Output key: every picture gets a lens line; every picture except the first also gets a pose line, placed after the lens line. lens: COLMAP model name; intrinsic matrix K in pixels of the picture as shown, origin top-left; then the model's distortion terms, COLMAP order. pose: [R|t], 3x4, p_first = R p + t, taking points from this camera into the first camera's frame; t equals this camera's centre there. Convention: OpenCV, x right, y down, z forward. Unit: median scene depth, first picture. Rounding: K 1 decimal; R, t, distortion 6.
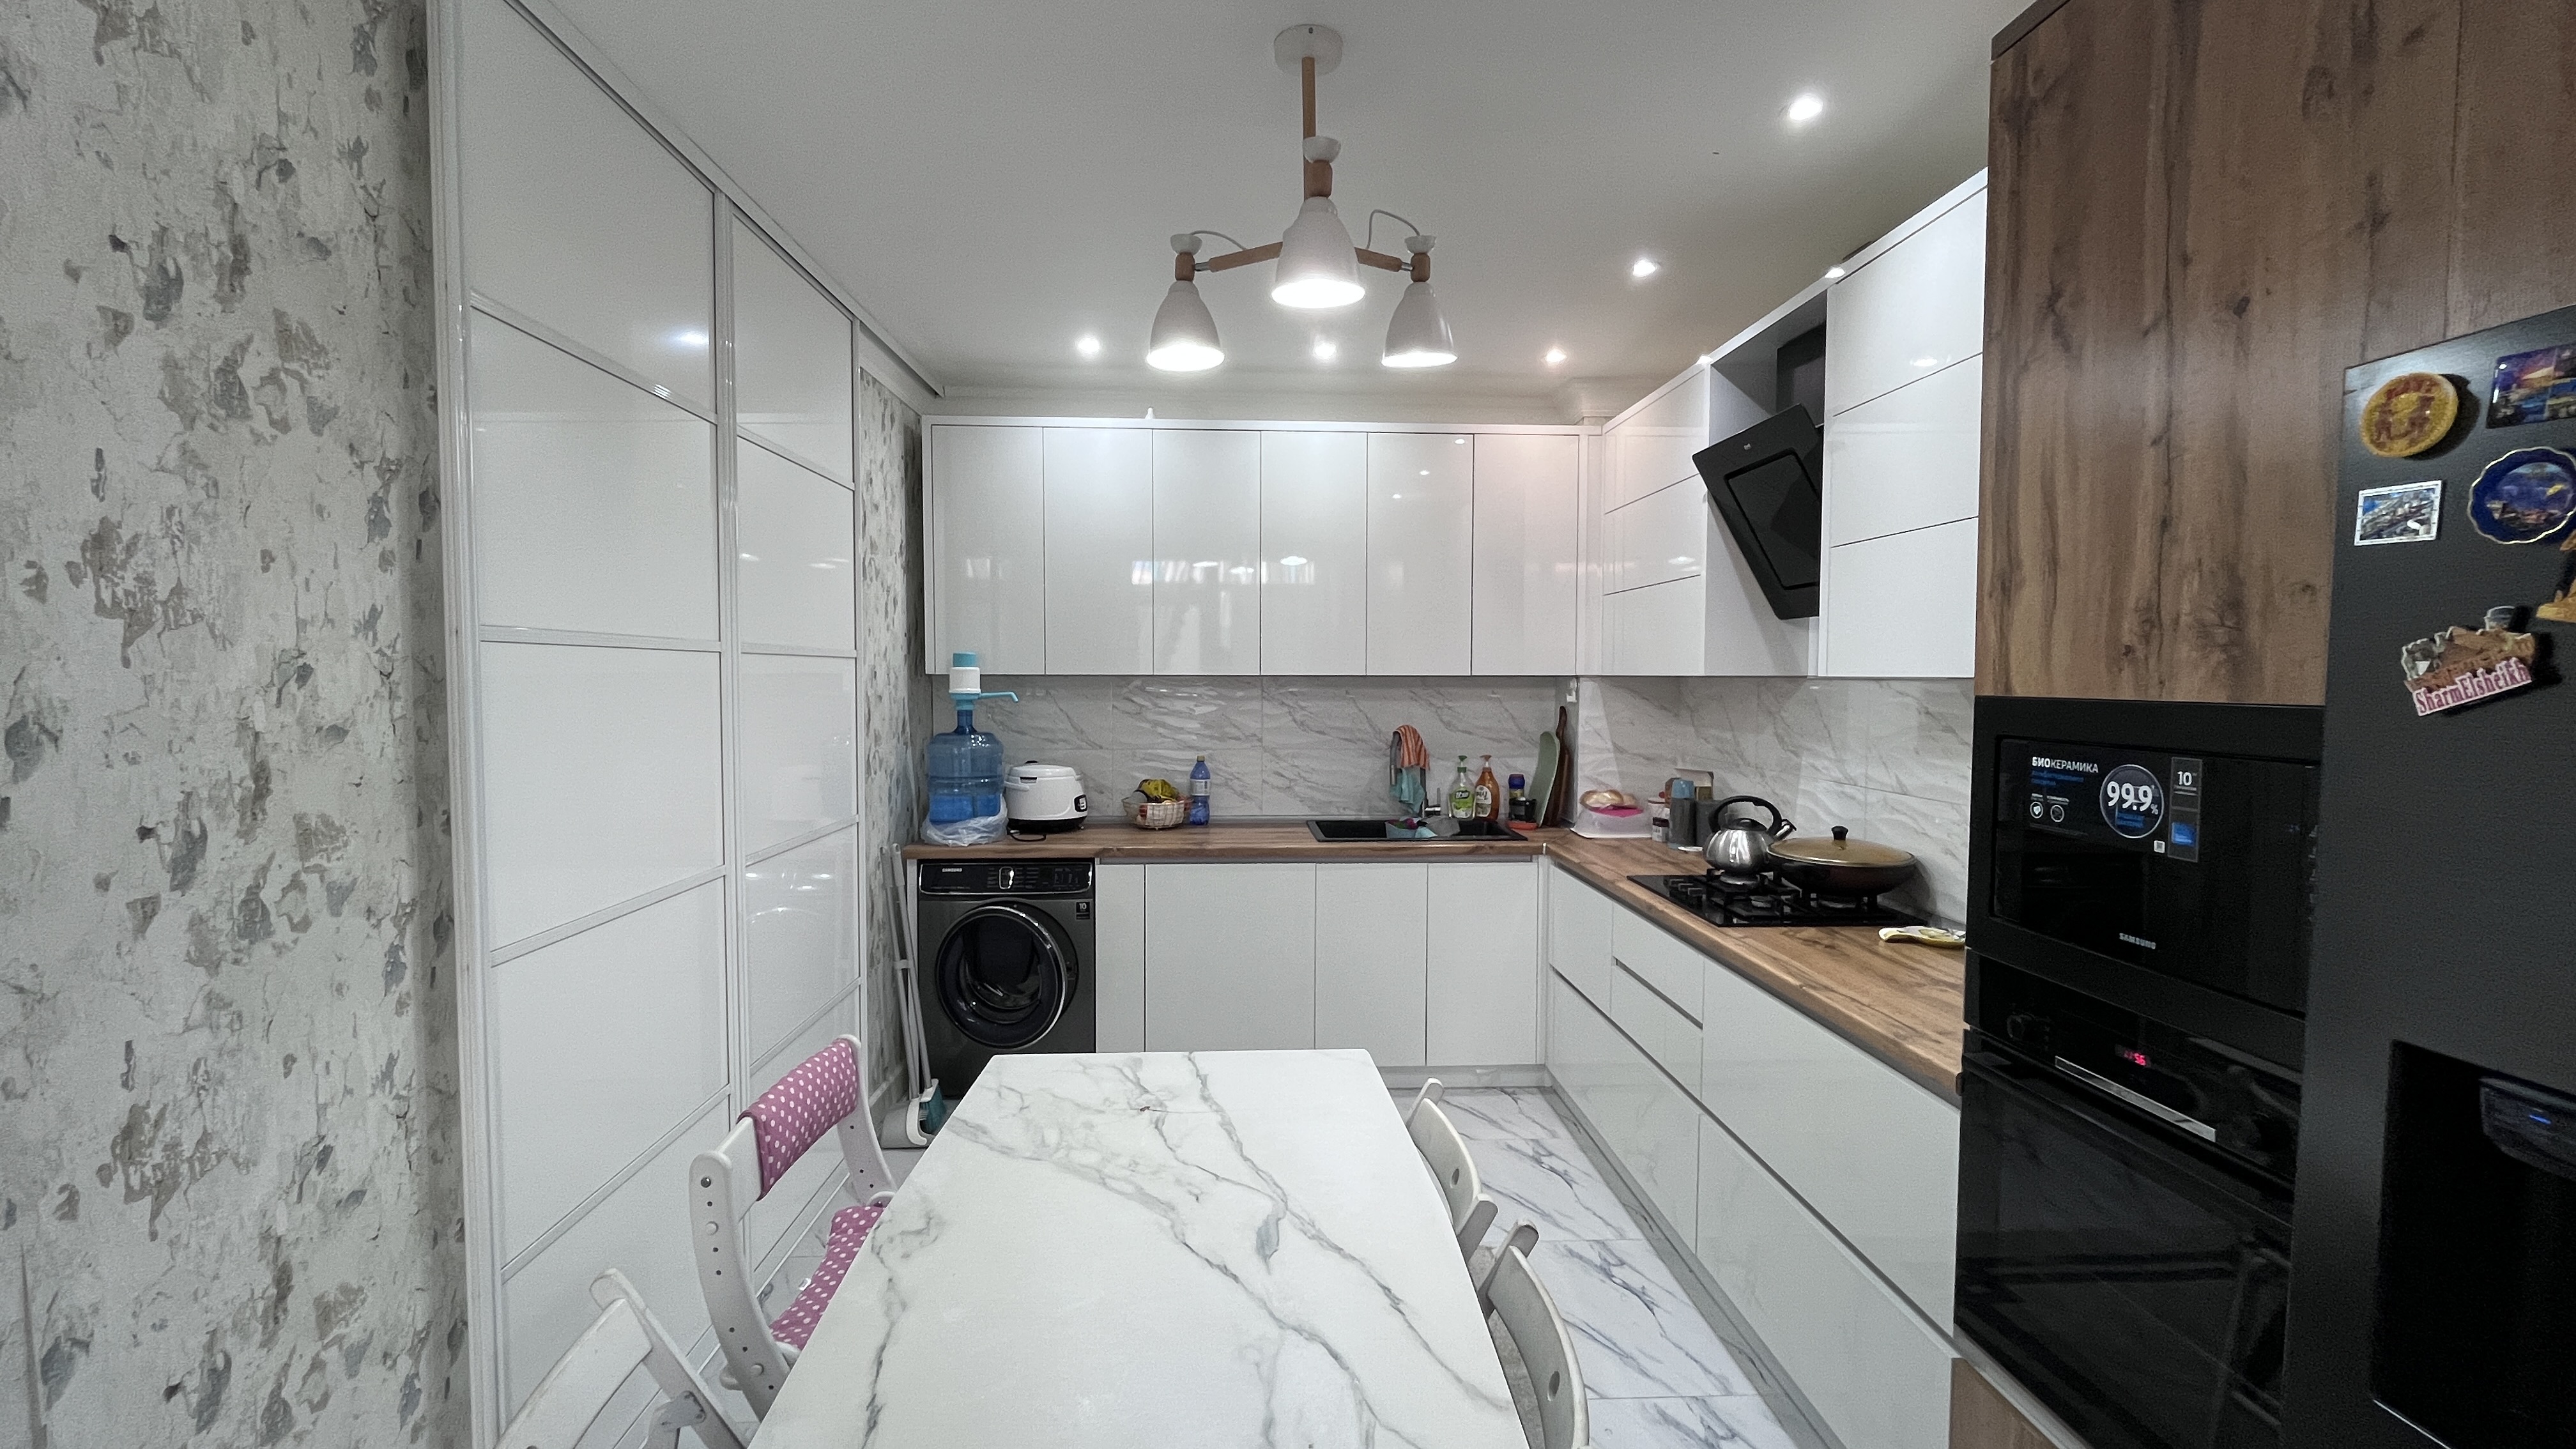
lens RADIAL K [[1050.6, 0, 1293.0], [0, 1050.6, 723.2], [0, 0, 1]] dist [-0.000390, 0.000735]
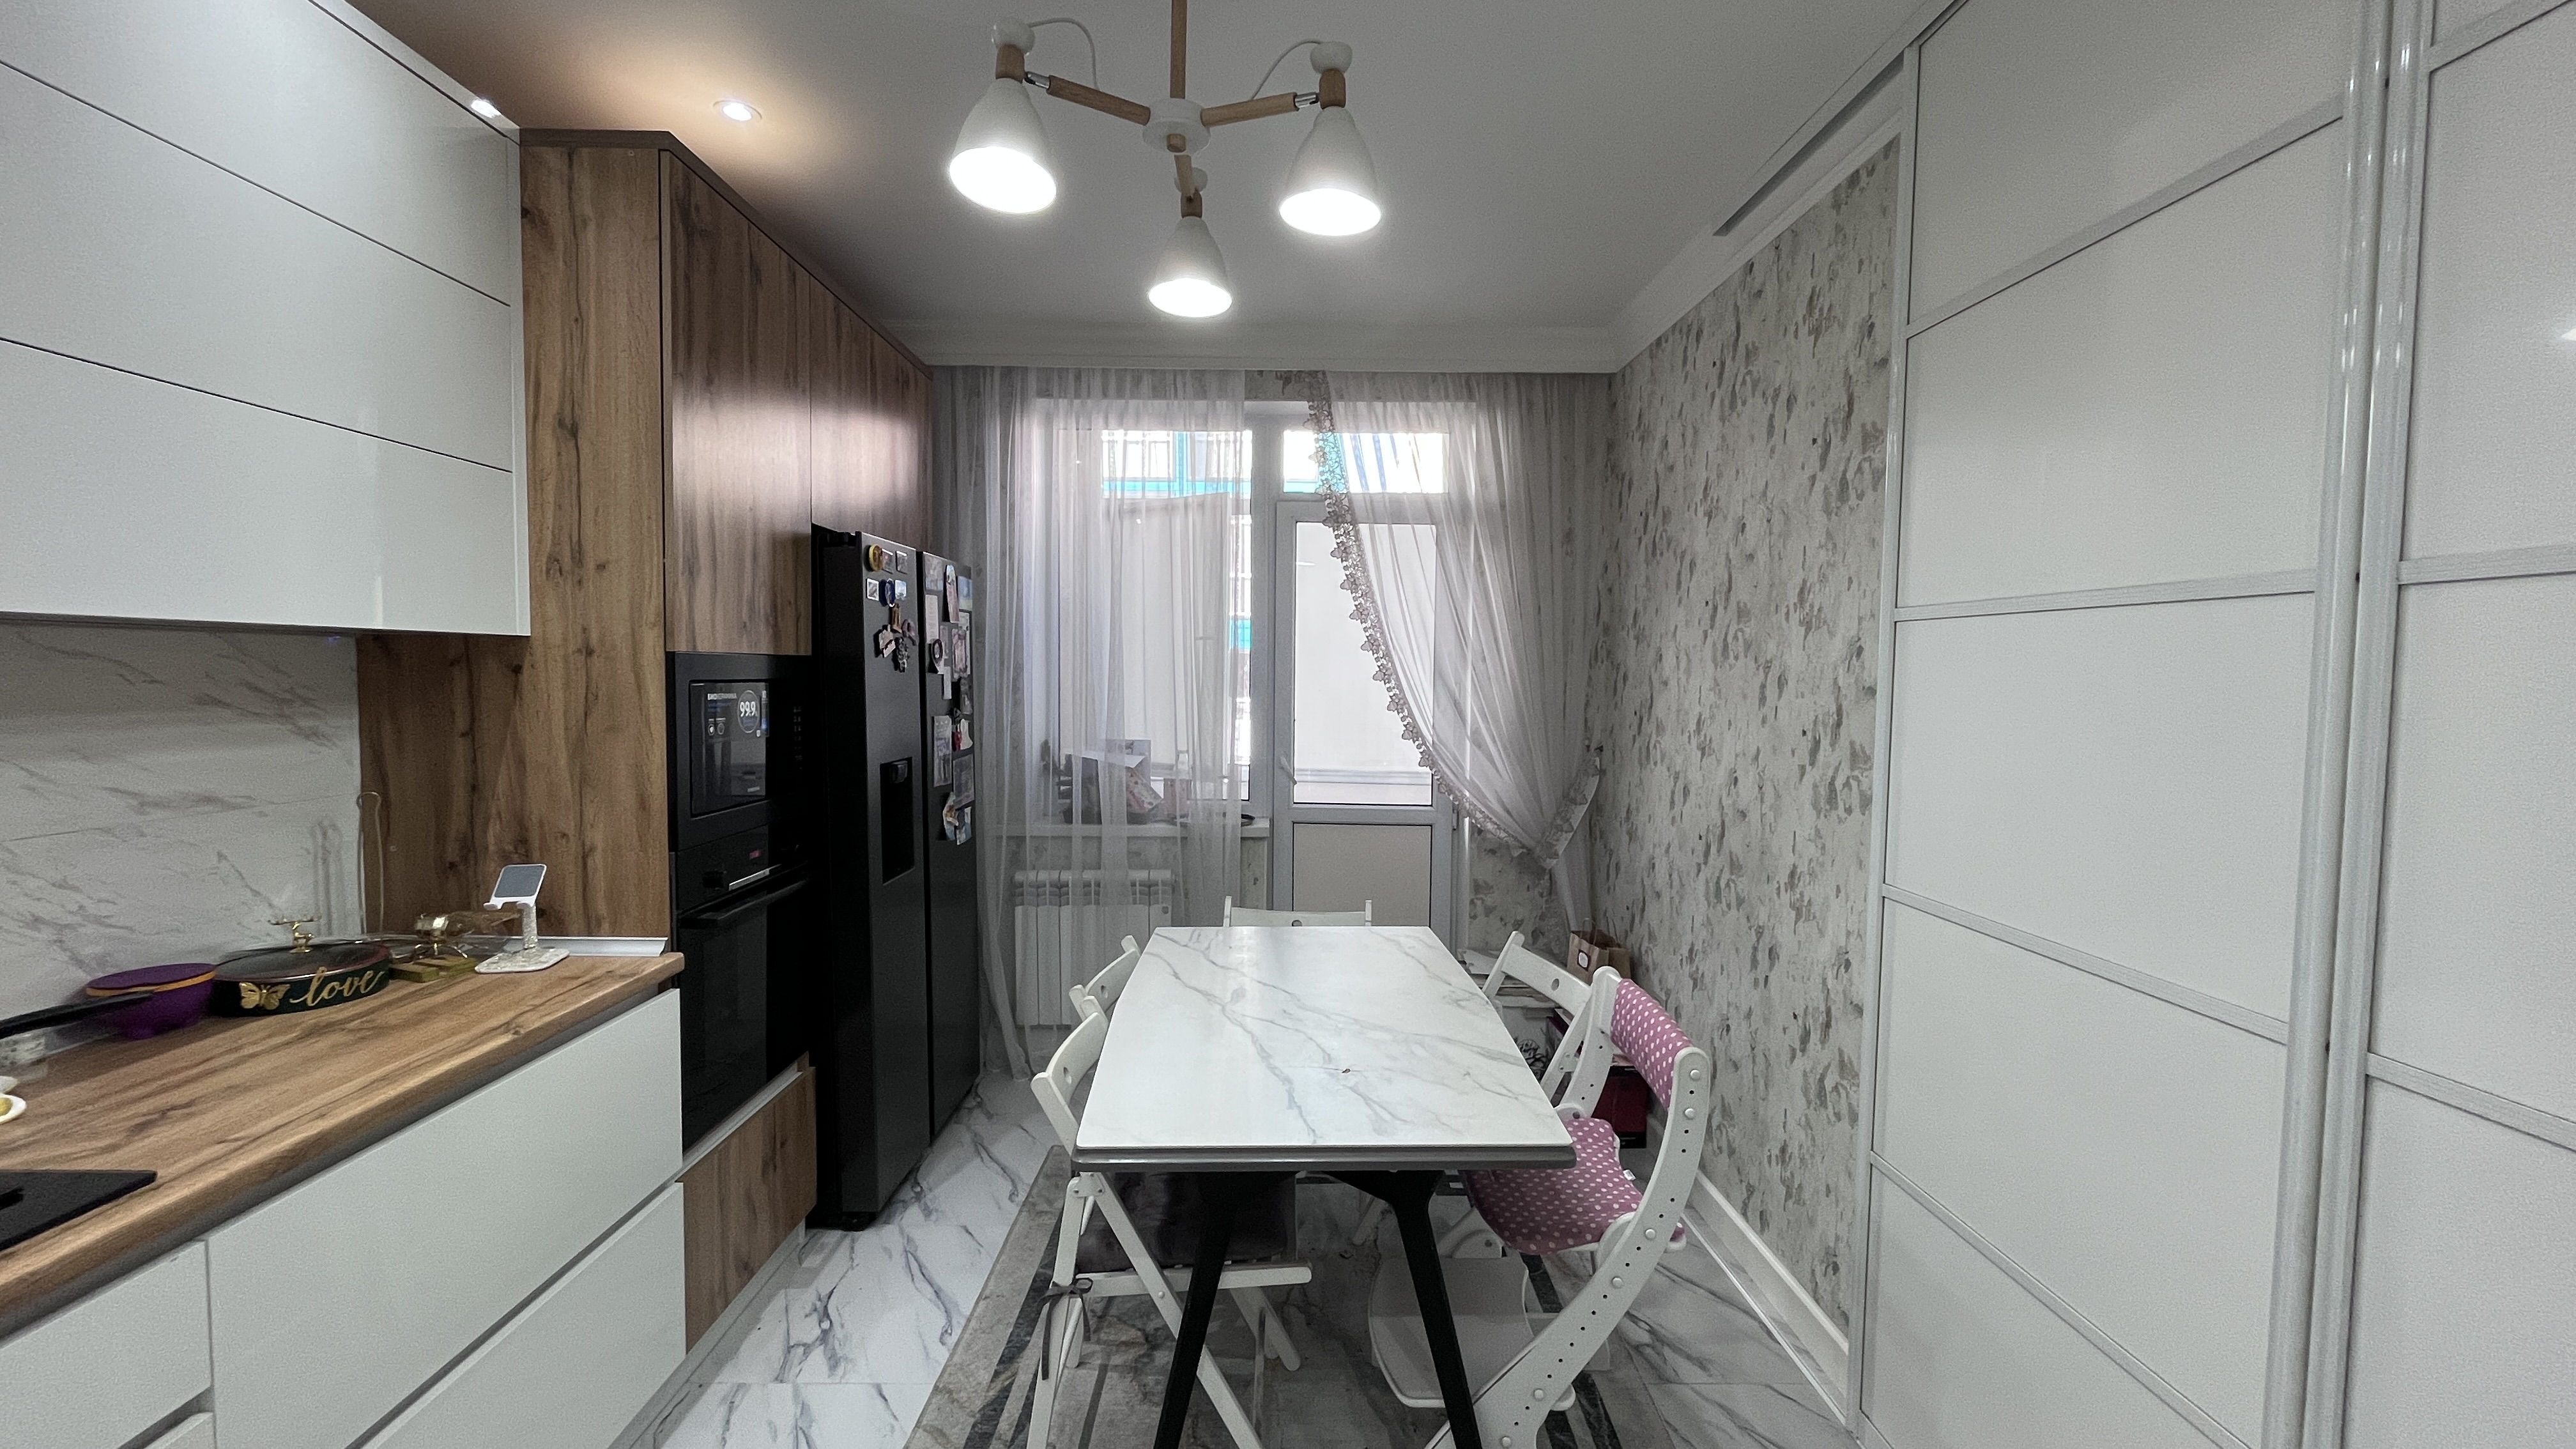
lens RADIAL K [[1050.6, 0, 1293.0], [0, 1050.6, 723.2], [0, 0, 1]] dist [-0.000390, 0.000735]
pose [[-0.999438, -0.015142, 0.029901, -0.153312], [-0.012113, 0.995014, 0.098996, -0.086954], [-0.031251, 0.098578, -0.994638, 2.622731]]
